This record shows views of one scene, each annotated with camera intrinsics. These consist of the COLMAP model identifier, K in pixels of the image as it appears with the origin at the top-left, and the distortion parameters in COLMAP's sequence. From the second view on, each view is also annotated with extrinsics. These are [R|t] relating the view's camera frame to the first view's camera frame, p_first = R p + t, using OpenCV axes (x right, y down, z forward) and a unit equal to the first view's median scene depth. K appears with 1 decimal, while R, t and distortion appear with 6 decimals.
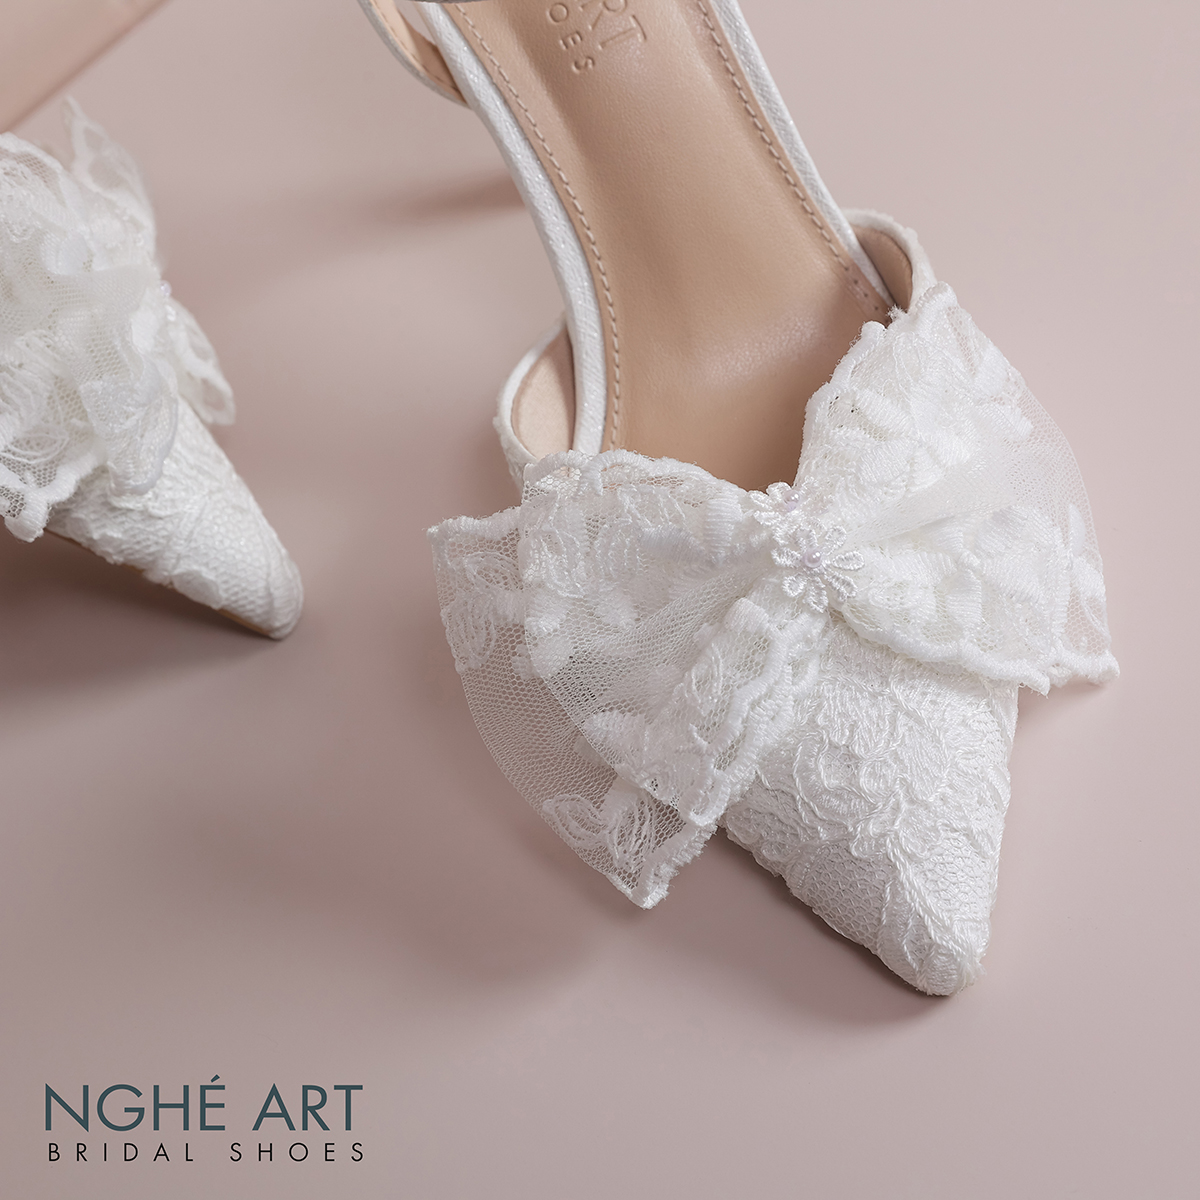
lens RADIAL K [[2969.1, 0, 600.0], [0, 2969.1, 600.0], [0, 0, 1]] dist [0.080174, -0.149332]
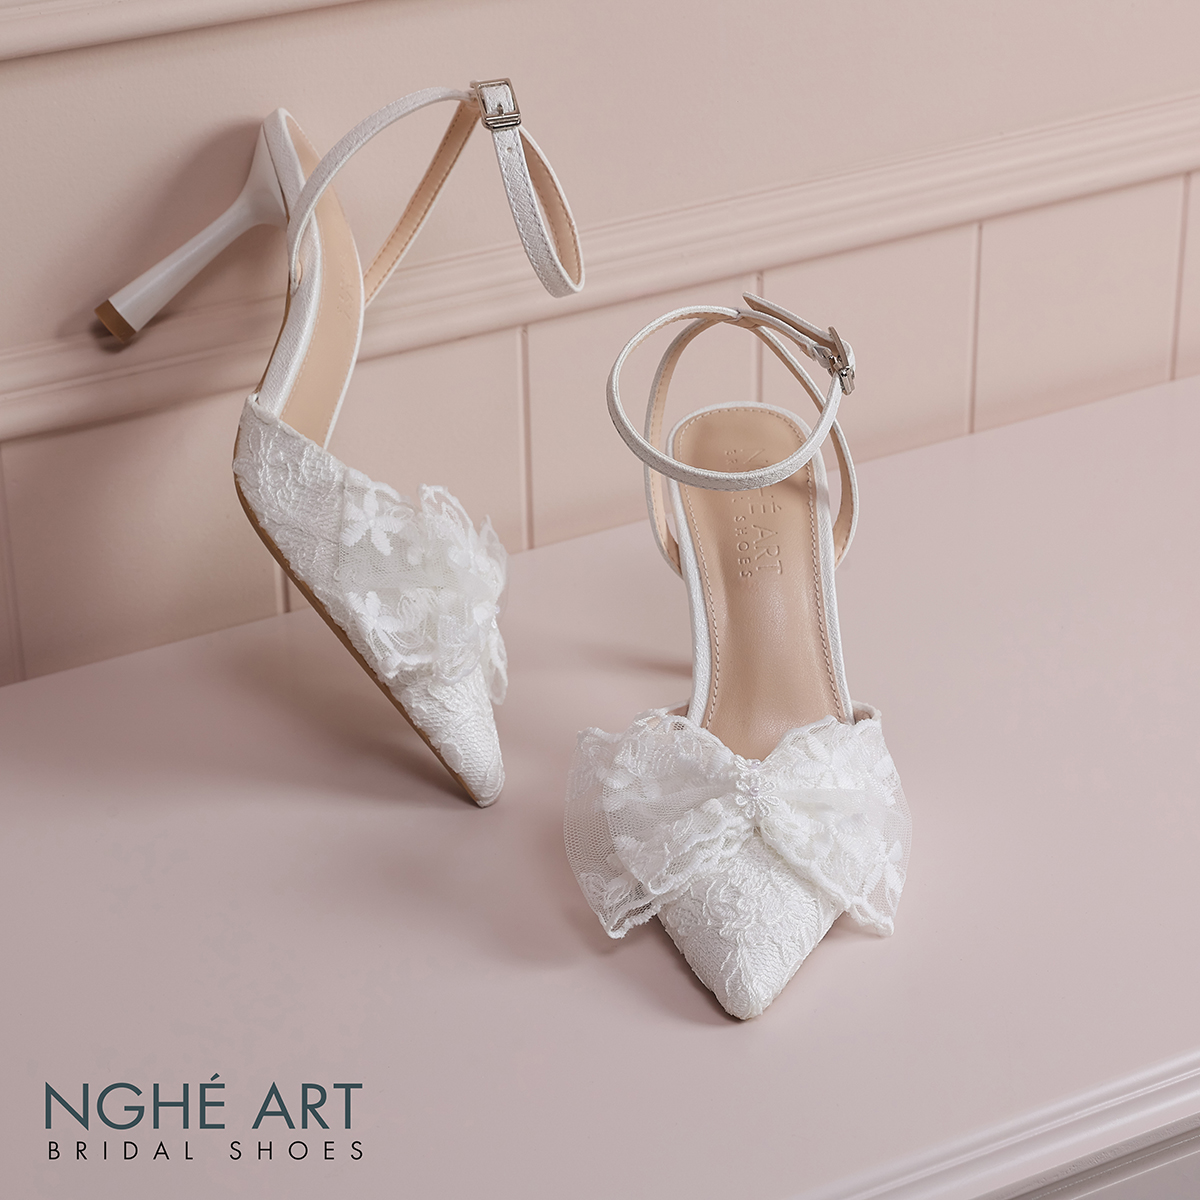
lens RADIAL K [[2969.1, 0, 600.0], [0, 2969.1, 600.0], [0, 0, 1]] dist [0.080174, -0.149332]
pose [[0.927772, 0.335226, -0.163896, 0.249359], [-0.370984, 0.875878, -0.308557, 0.505015], [0.040116, 0.347074, 0.936979, -0.861277]]
